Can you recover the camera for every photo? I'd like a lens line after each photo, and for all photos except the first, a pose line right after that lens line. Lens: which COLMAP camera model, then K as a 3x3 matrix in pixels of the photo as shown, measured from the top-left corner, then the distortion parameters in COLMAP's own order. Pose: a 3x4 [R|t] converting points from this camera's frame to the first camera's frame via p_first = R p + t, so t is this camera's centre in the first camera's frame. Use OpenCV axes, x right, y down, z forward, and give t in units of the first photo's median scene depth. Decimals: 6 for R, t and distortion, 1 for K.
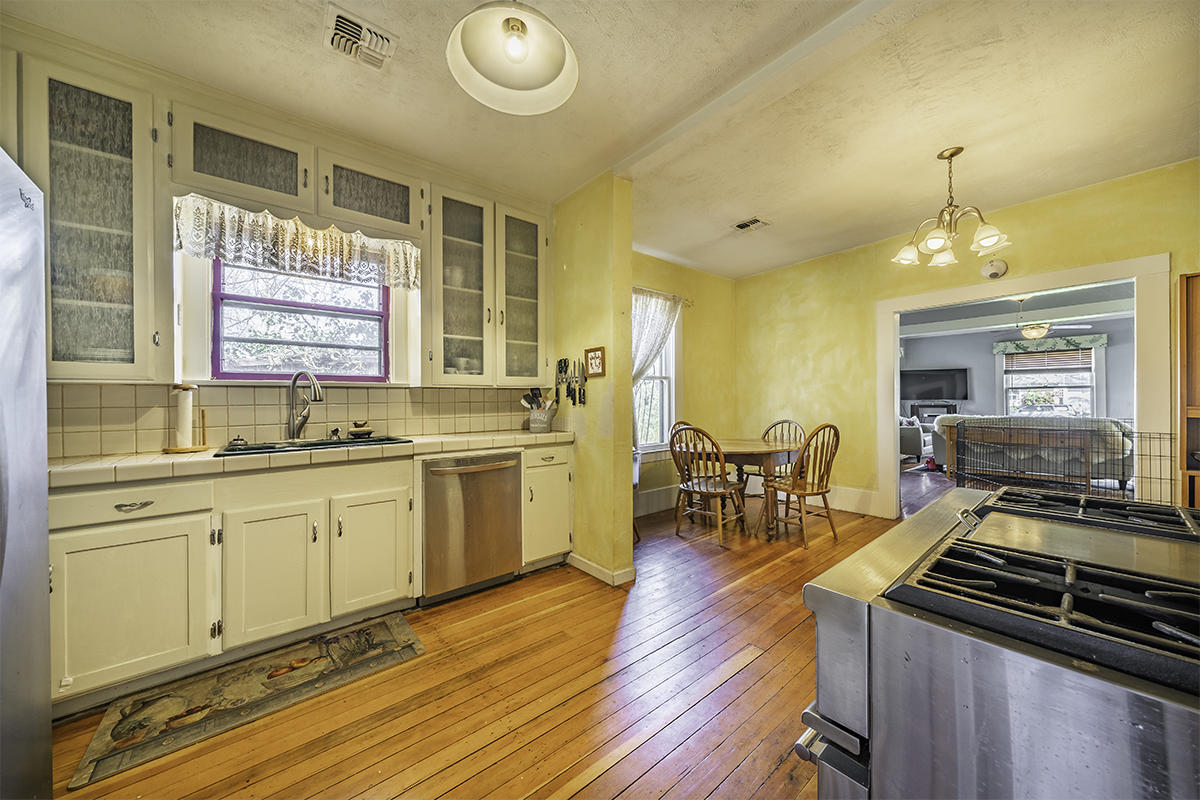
lens RADIAL K [[413.0, 0, 593.3], [0, 413.0, 400.3], [0, 0, 1]] dist [-0.001690, -0.000180]
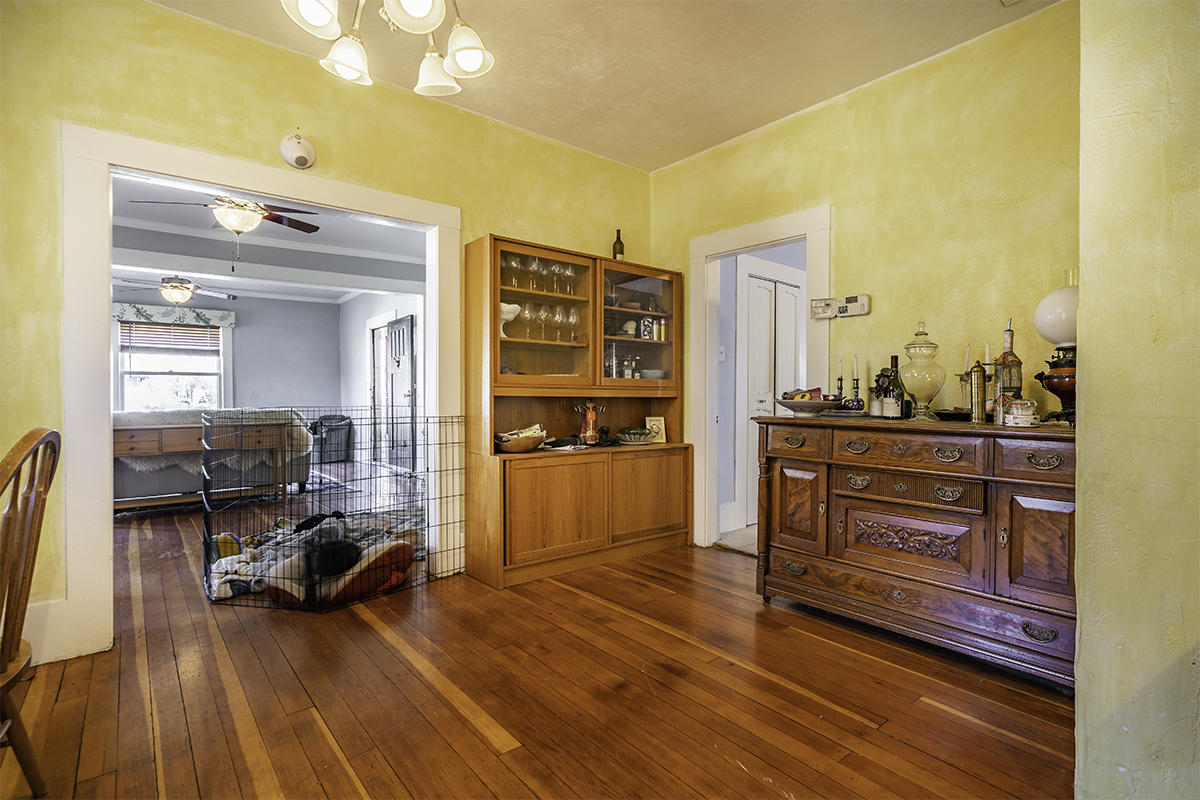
lens RADIAL K [[572.5, 0, 600.0], [0, 572.5, 400.0], [0, 0, 1]] dist [-0.000302, 0.000333]
pose [[-0.011027, -0.004186, 0.999930, 0.178381], [0.002338, 0.999988, 0.004212, 0.039418], [-0.999936, 0.002384, -0.011018, 0.684477]]
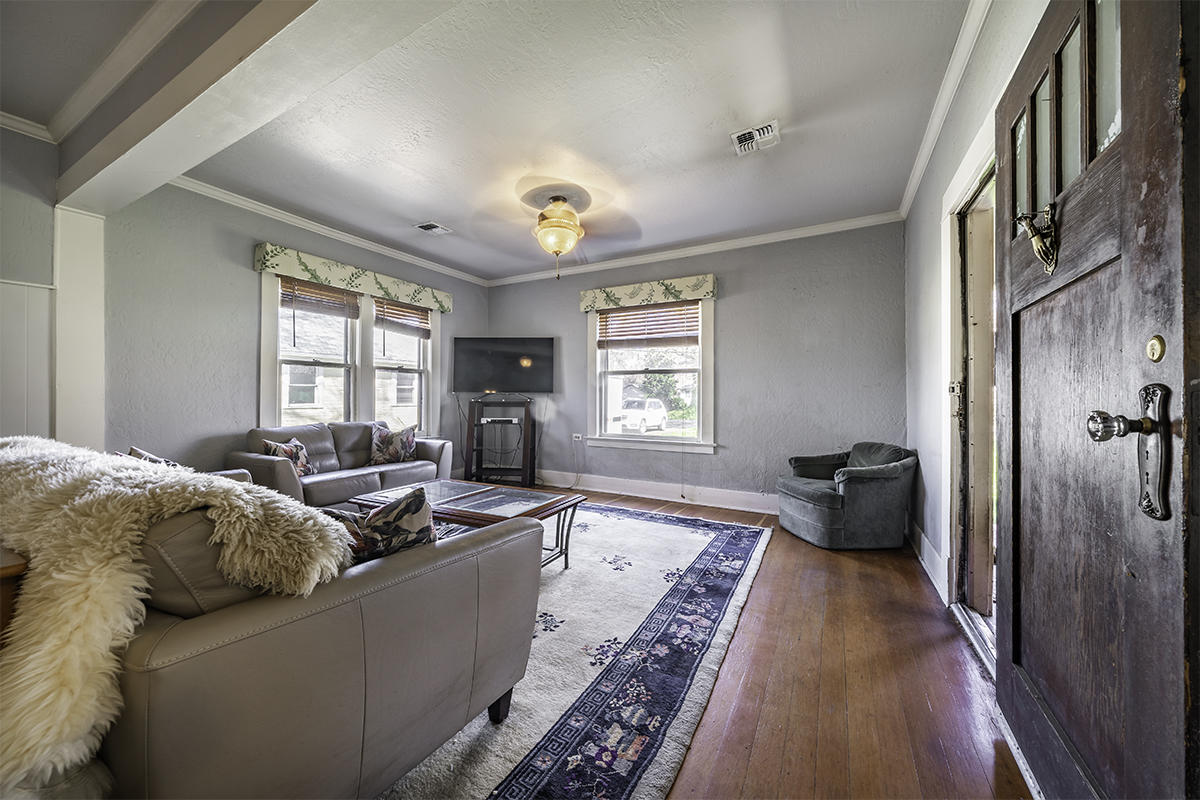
lens RADIAL K [[432.1, 0, 590.7], [0, 432.1, 393.2], [0, 0, 1]] dist [-0.000930, -0.000057]
pose [[0.930594, 0.011909, 0.365860, 2.278412], [-0.009150, 0.999915, -0.009276, 0.010751], [-0.365940, 0.005284, 0.930624, 1.345085]]
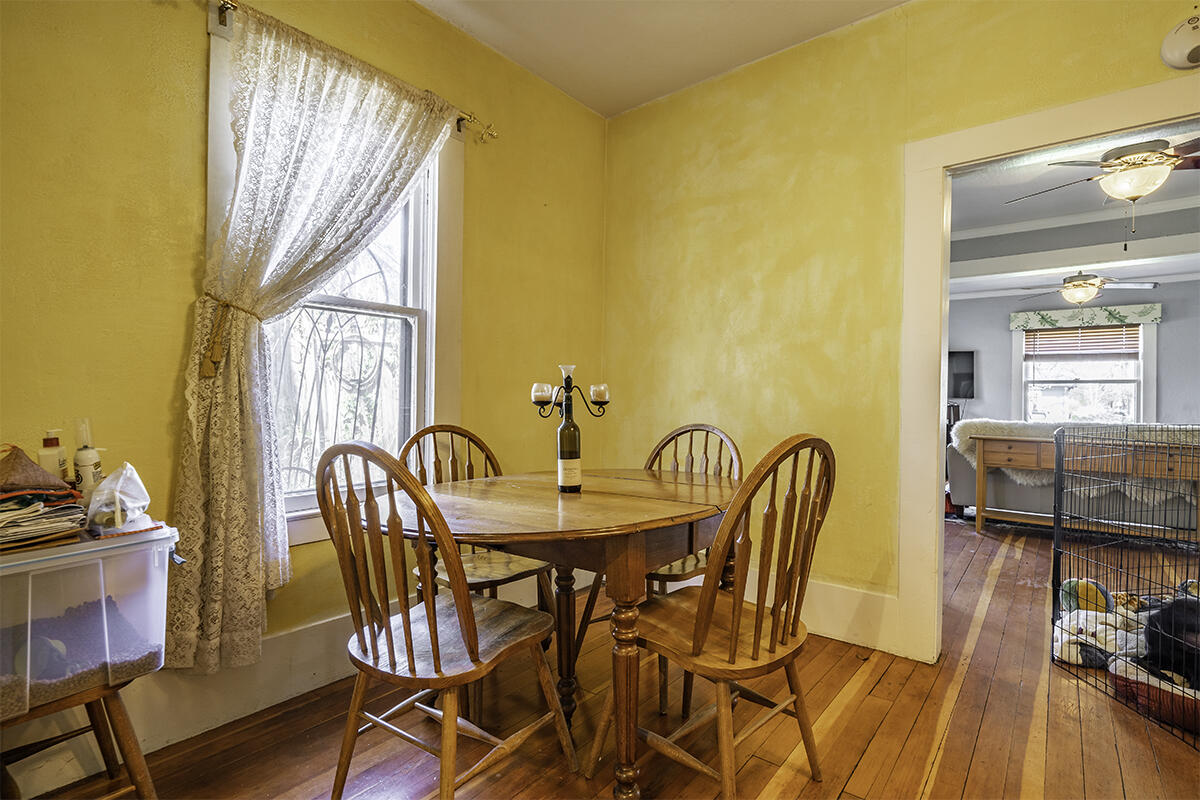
lens RADIAL K [[576.6, 0, 594.7], [0, 576.6, 398.2], [0, 0, 1]] dist [-0.000726, -0.000336]
pose [[0.977432, 0.020167, 0.210284, 0.364279], [-0.020468, 0.999790, -0.000747, 0.036526], [-0.210255, -0.003574, 0.977640, 0.690437]]
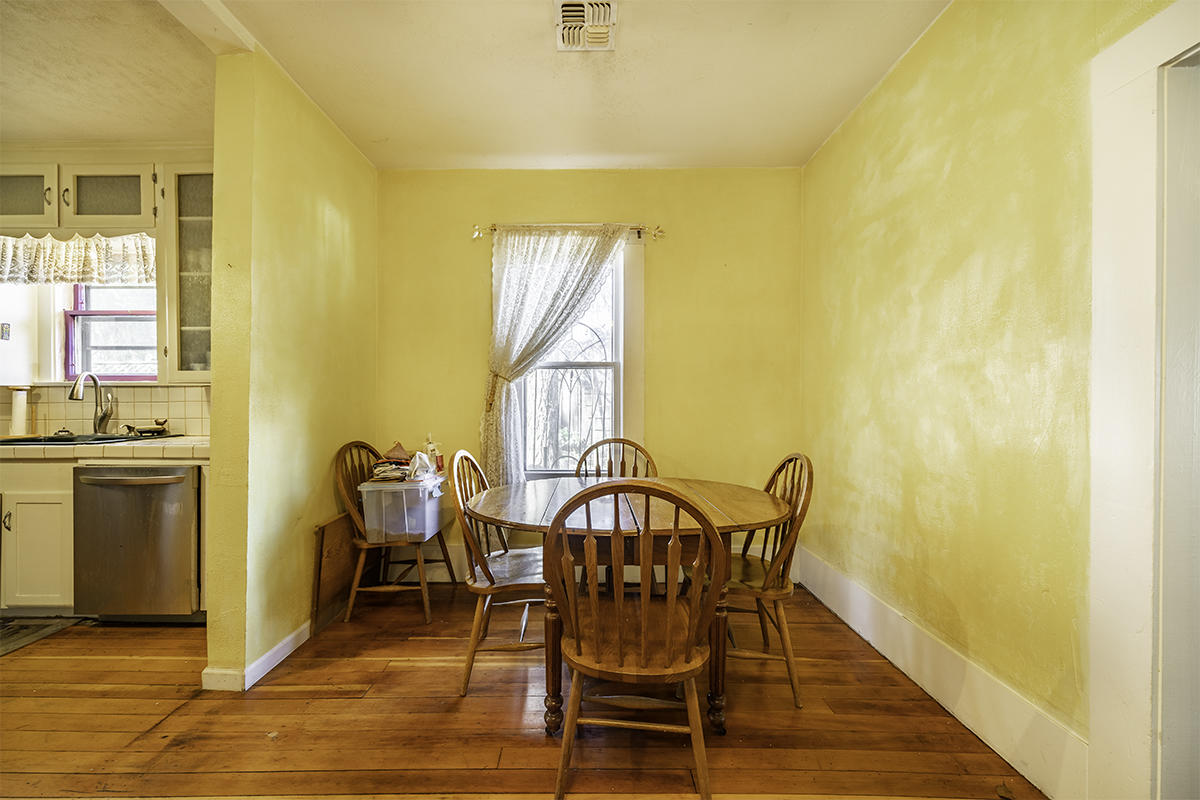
lens RADIAL K [[411.4, 0, 588.8], [0, 411.4, 395.5], [0, 0, 1]] dist [-0.002011, 0.000108]
pose [[0.776185, 0.007570, -0.630459, 0.842052], [-0.006100, 0.999971, 0.004497, -0.016978], [0.630475, 0.000355, 0.776209, 0.805080]]
